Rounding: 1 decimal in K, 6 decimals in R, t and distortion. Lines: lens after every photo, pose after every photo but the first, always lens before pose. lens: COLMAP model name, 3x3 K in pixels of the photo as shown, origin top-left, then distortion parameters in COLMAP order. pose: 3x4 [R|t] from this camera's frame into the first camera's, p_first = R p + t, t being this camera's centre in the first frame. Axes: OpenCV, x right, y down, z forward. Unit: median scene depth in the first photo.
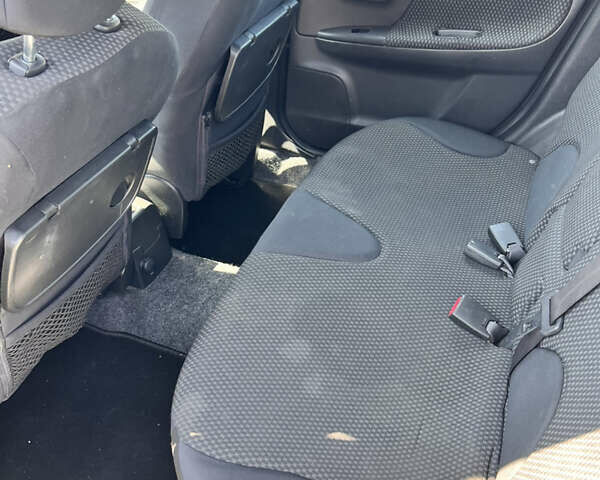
lens RADIAL K [[635.3, 0, 299.1], [0, 635.3, 239.2], [0, 0, 1]] dist [0.078866, 0.000000]
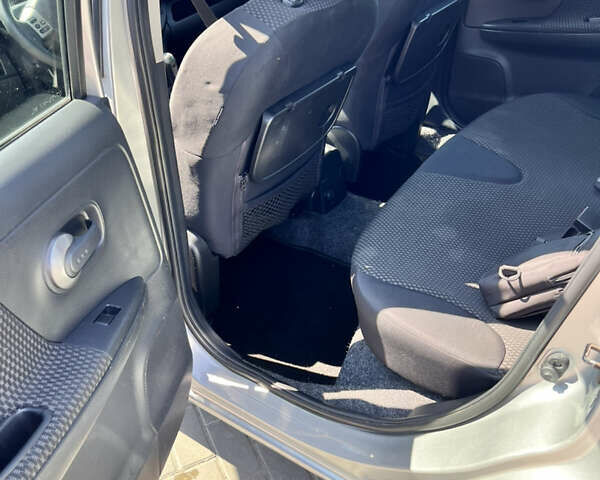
lens RADIAL K [[635.3, 0, 301.2], [0, 635.3, 241.1], [0, 0, 1]] dist [0.078866, 0.000000]
pose [[0.971331, 0.077473, -0.224755, 0.003453], [-0.093064, 0.993874, -0.059609, 0.213484], [0.218760, 0.078817, 0.972590, -0.258037]]
